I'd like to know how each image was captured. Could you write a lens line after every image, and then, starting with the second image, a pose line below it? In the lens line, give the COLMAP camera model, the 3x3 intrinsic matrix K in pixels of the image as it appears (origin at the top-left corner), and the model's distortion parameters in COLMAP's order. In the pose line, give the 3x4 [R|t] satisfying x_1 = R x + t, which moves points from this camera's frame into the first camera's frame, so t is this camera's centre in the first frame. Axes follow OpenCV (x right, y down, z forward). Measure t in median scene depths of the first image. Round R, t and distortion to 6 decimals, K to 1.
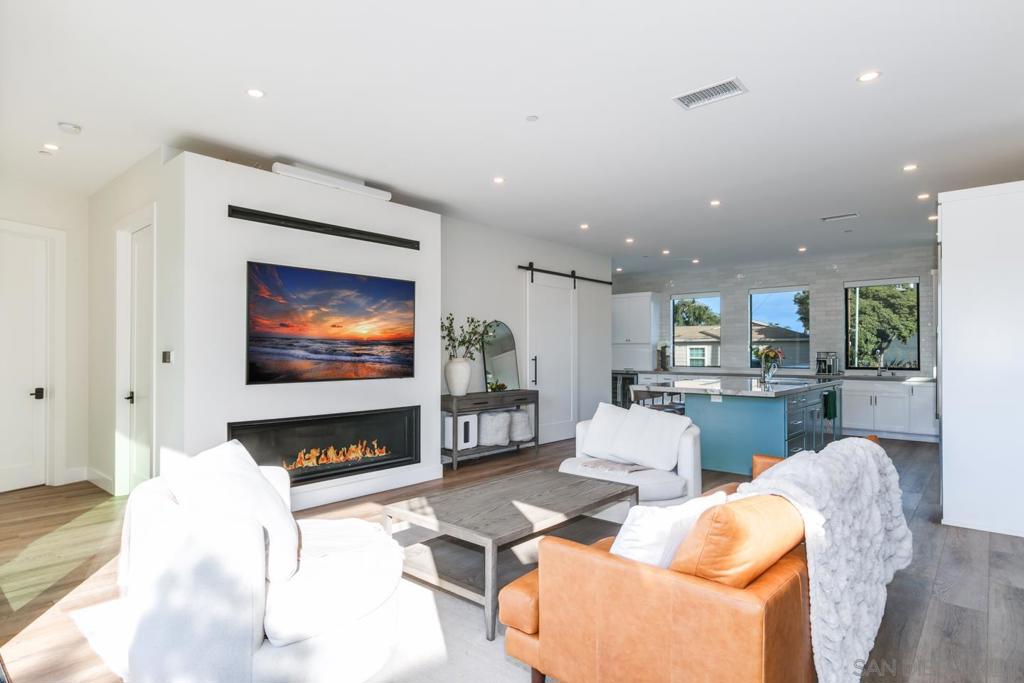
lens RADIAL K [[557.6, 0, 492.3], [0, 557.6, 347.4], [0, 0, 1]] dist [0.019745, -0.001219]
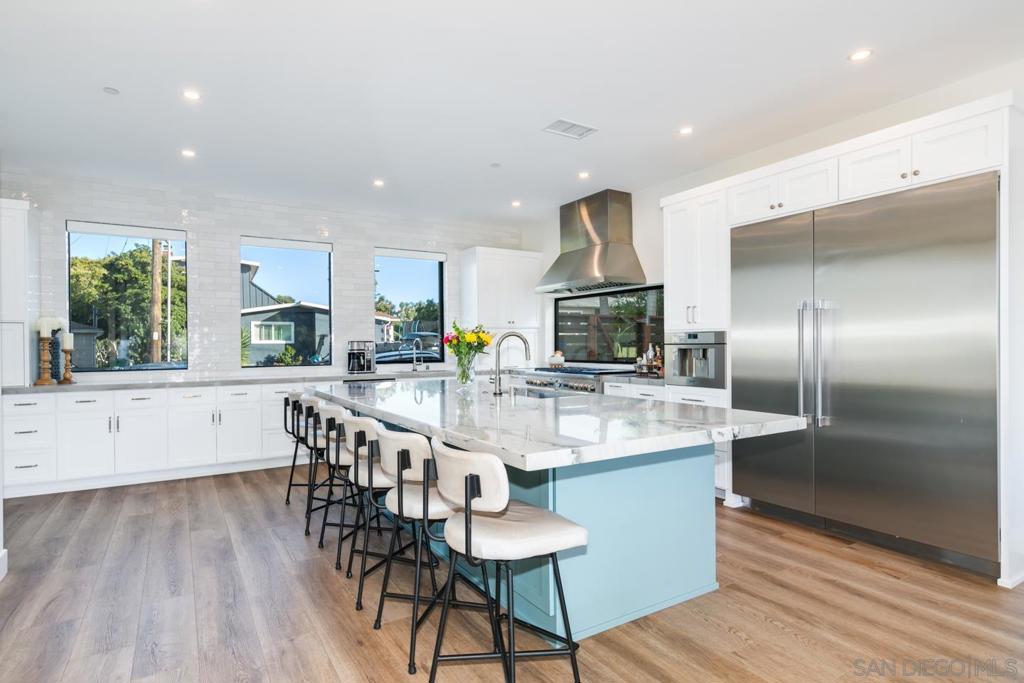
lens RADIAL K [[527.2, 0, 496.4], [0, 527.2, 347.4], [0, 0, 1]] dist [0.001499, 0.001457]
pose [[0.301711, -0.005610, 0.953383, 0.009131], [-0.002136, 0.999976, 0.006561, 0.014275], [-0.953397, -0.004016, 0.301691, 0.792795]]
